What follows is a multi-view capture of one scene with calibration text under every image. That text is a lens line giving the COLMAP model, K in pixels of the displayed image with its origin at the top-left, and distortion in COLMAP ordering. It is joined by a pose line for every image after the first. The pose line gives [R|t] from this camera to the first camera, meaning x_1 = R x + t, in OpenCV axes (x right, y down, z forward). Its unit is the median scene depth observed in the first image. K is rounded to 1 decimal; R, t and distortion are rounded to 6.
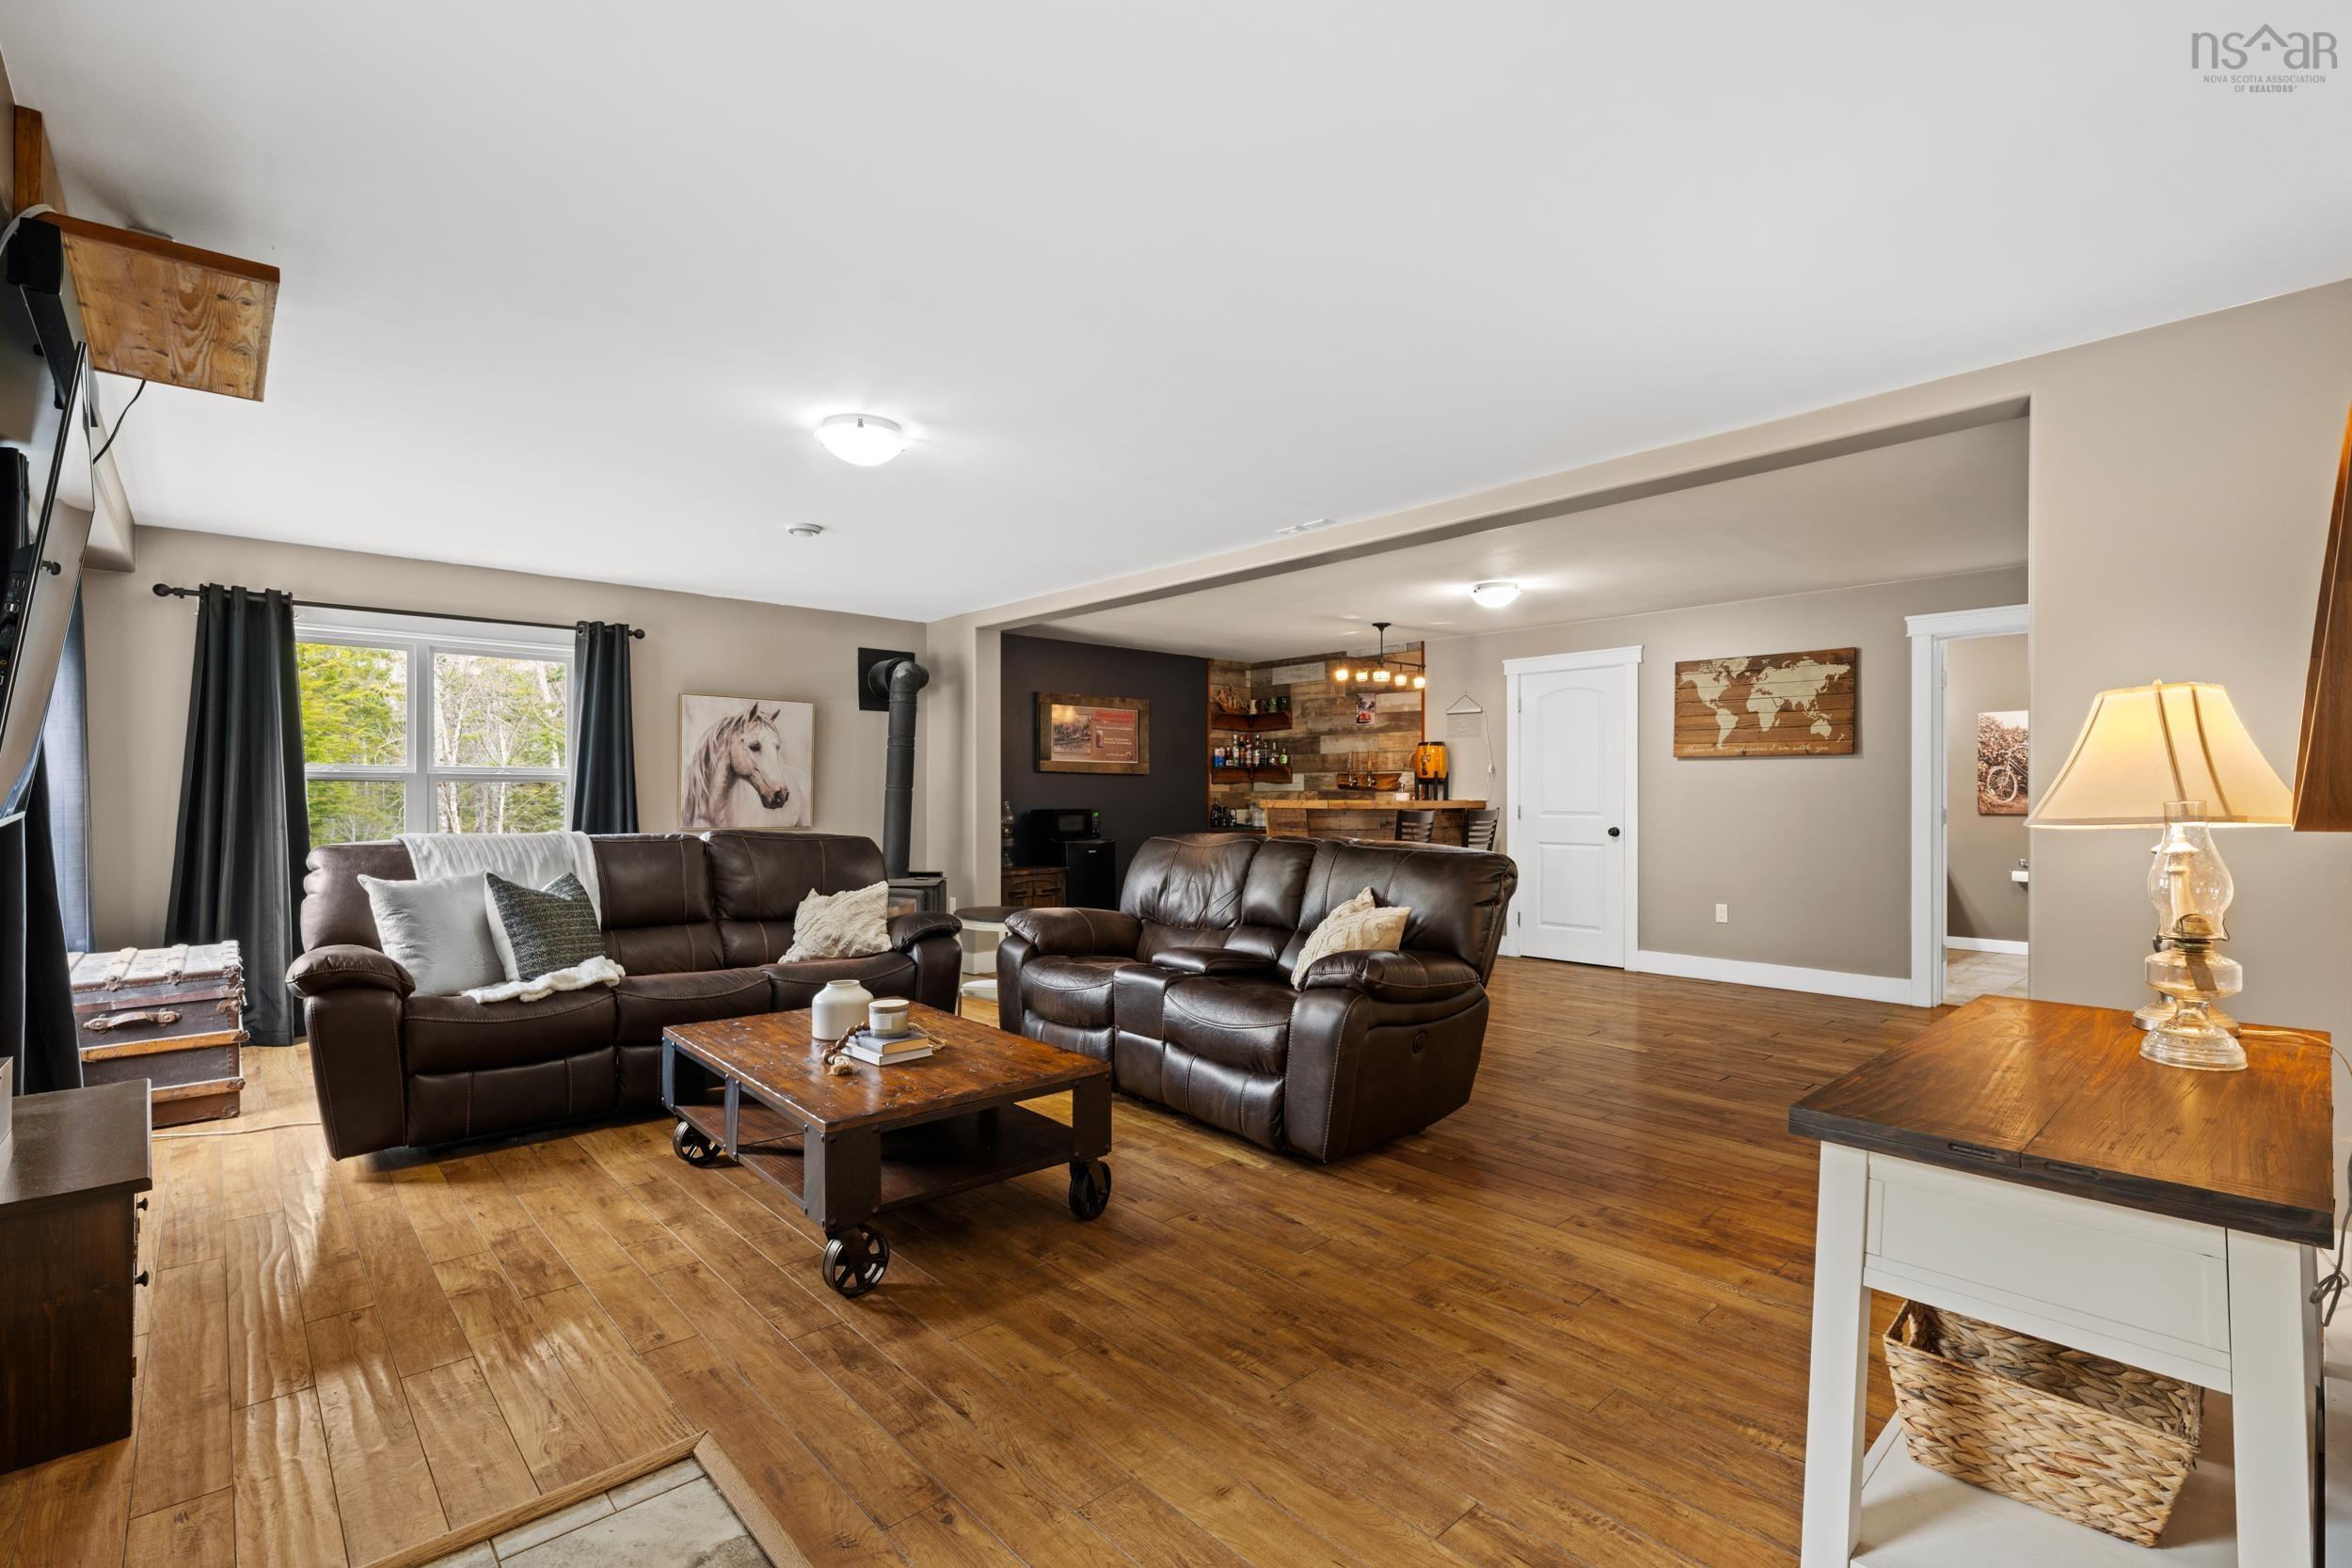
lens RADIAL K [[1057.8, 0, 1168.4], [0, 1057.8, 802.7], [0, 0, 1]] dist [0.000182, 0.000545]
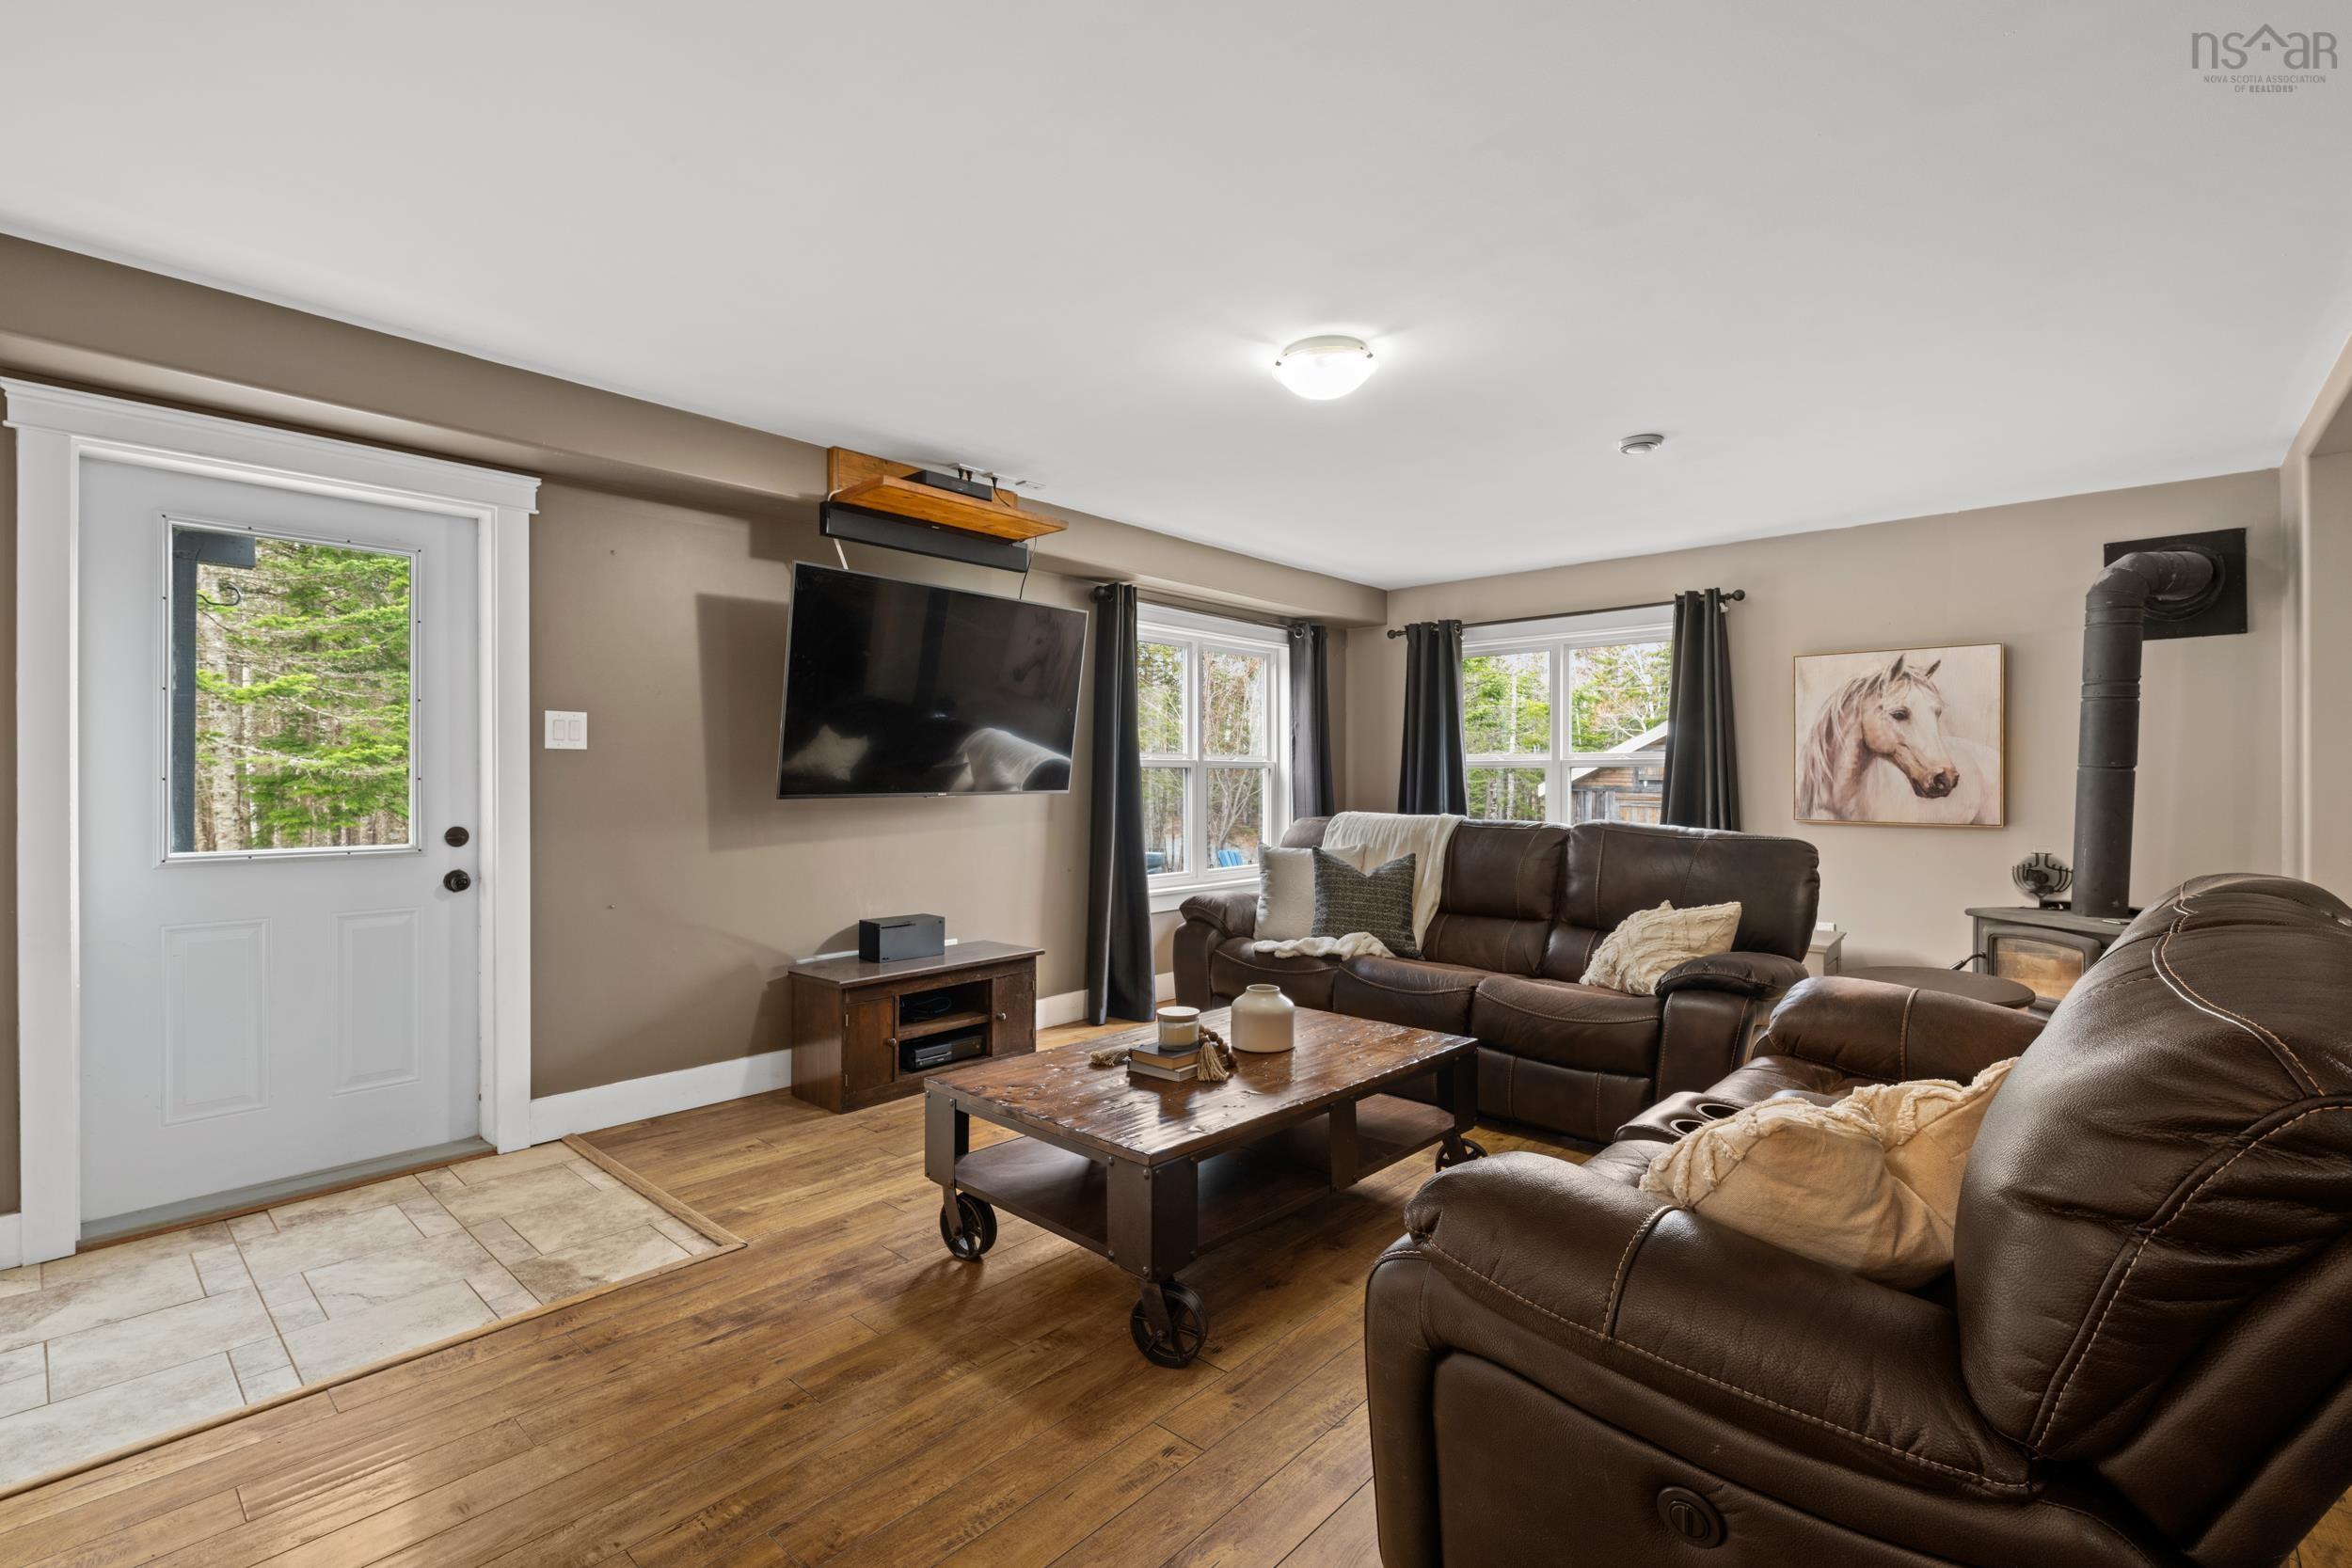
lens RADIAL K [[1040.7, 0, 1176.0], [0, 1040.7, 784.0], [0, 0, 1]] dist [-0.000049, 0.000475]
pose [[0.101492, 0.003264, -0.994831, 0.651399], [-0.004496, 0.999986, 0.002822, -0.008414], [0.994826, 0.004186, 0.101505, 0.951940]]
